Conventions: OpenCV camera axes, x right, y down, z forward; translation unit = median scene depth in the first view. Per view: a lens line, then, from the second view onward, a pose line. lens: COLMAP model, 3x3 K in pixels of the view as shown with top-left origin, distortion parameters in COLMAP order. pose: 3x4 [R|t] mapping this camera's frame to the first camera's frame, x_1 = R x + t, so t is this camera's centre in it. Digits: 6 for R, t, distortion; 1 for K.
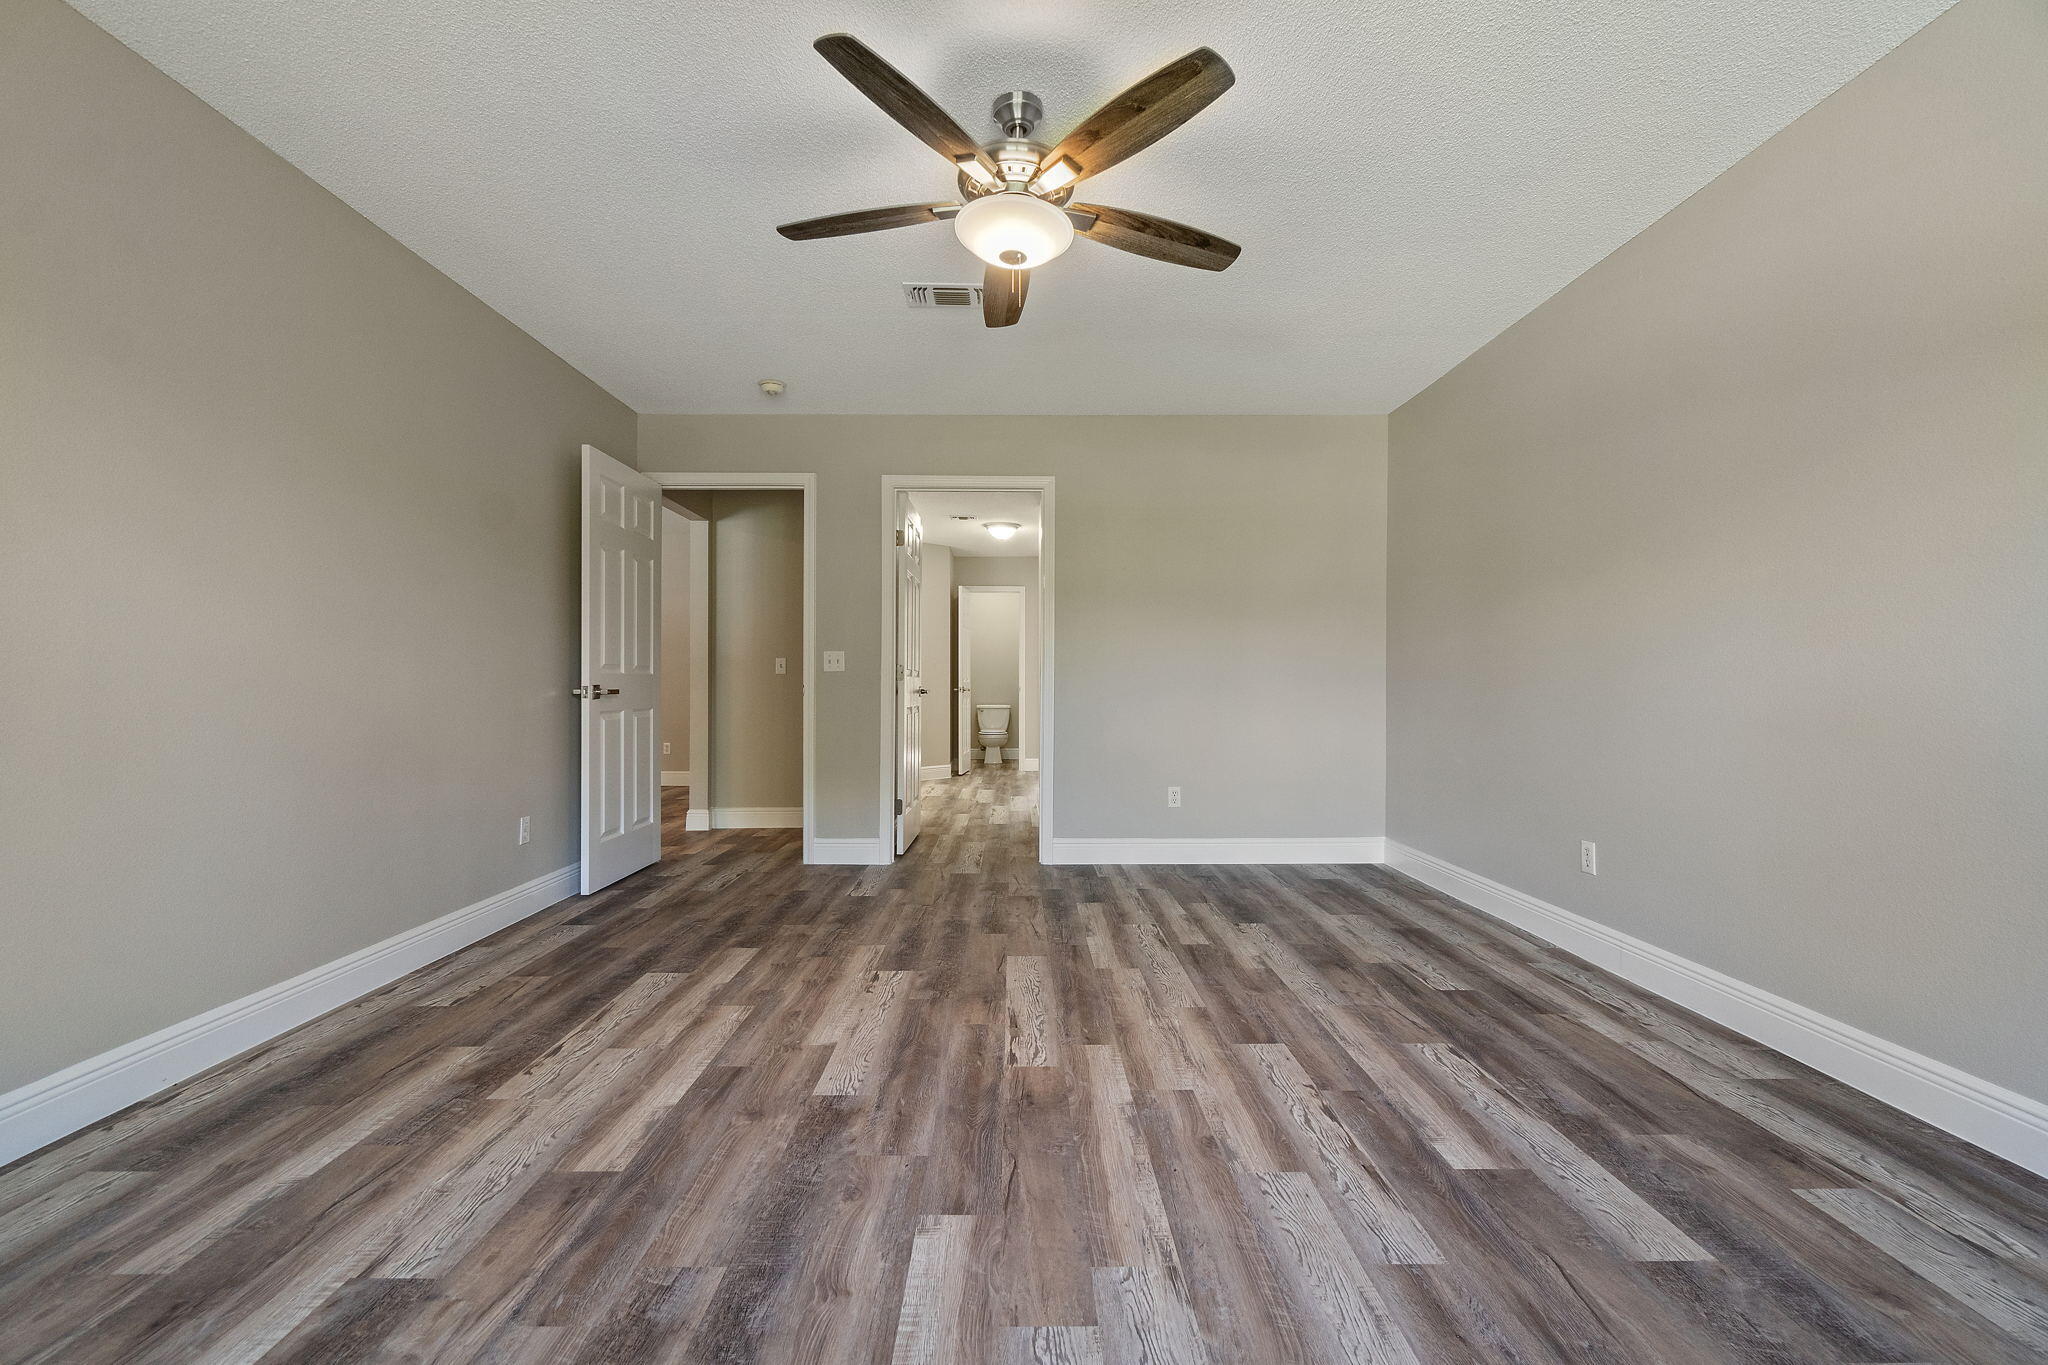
lens RADIAL K [[882.5, 0, 1018.0], [0, 882.5, 688.0], [0, 0, 1]] dist [-0.002465, 0.000265]
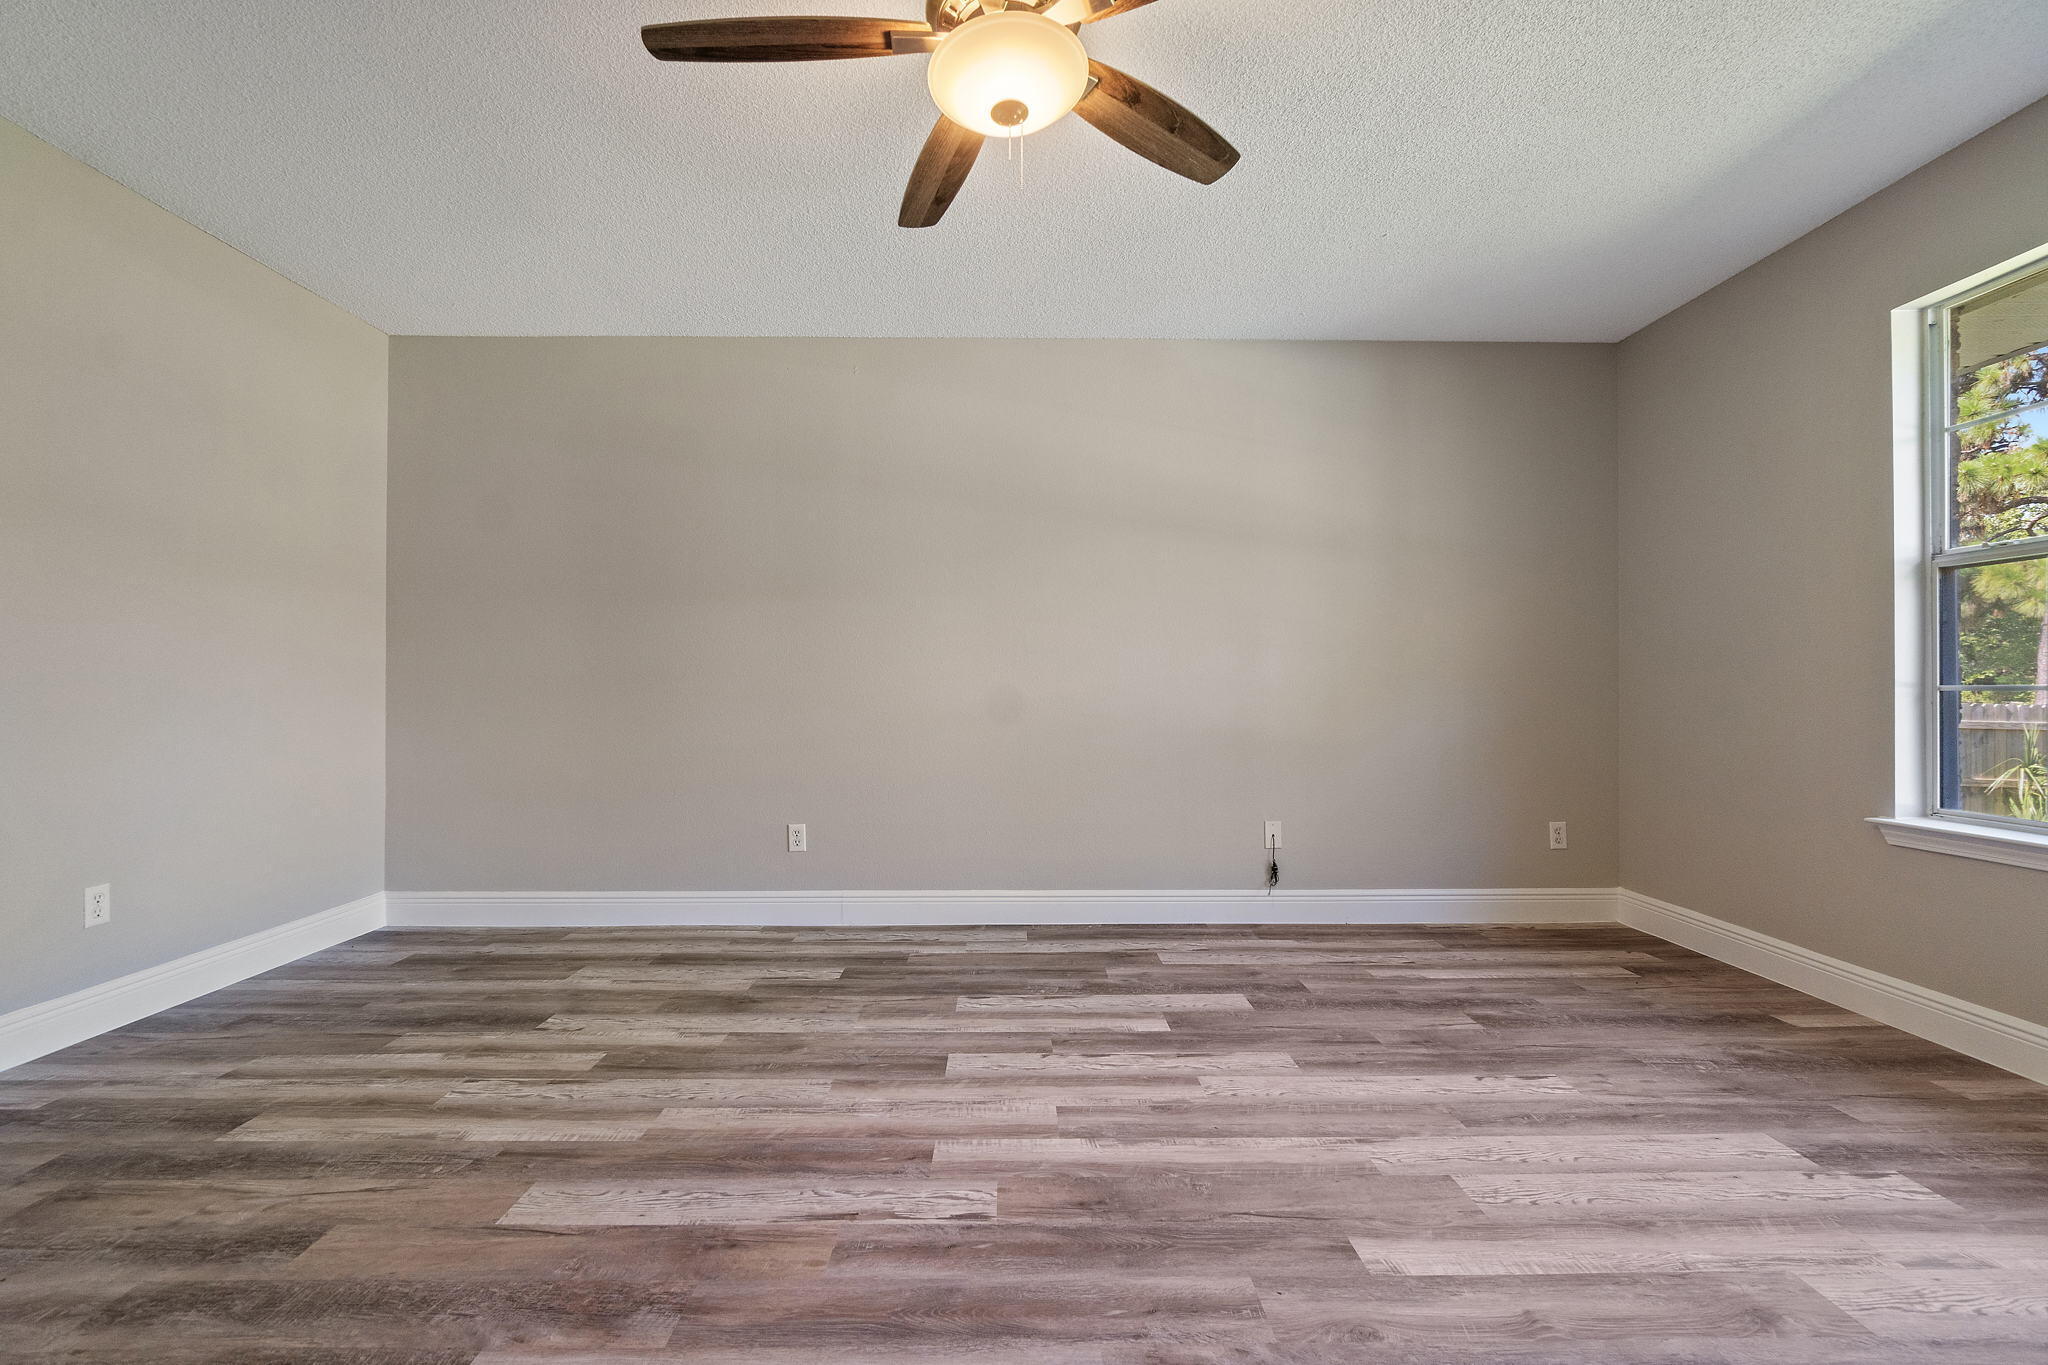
lens RADIAL K [[888.6, 0, 1024.0], [0, 888.6, 682.5], [0, 0, 1]] dist [-0.002521, 0.000180]
pose [[-0.011141, 0.009054, 0.999897, -0.661395], [0.001091, 0.999959, -0.009042, -0.002244], [-0.999937, 0.000990, -0.011150, 0.881466]]
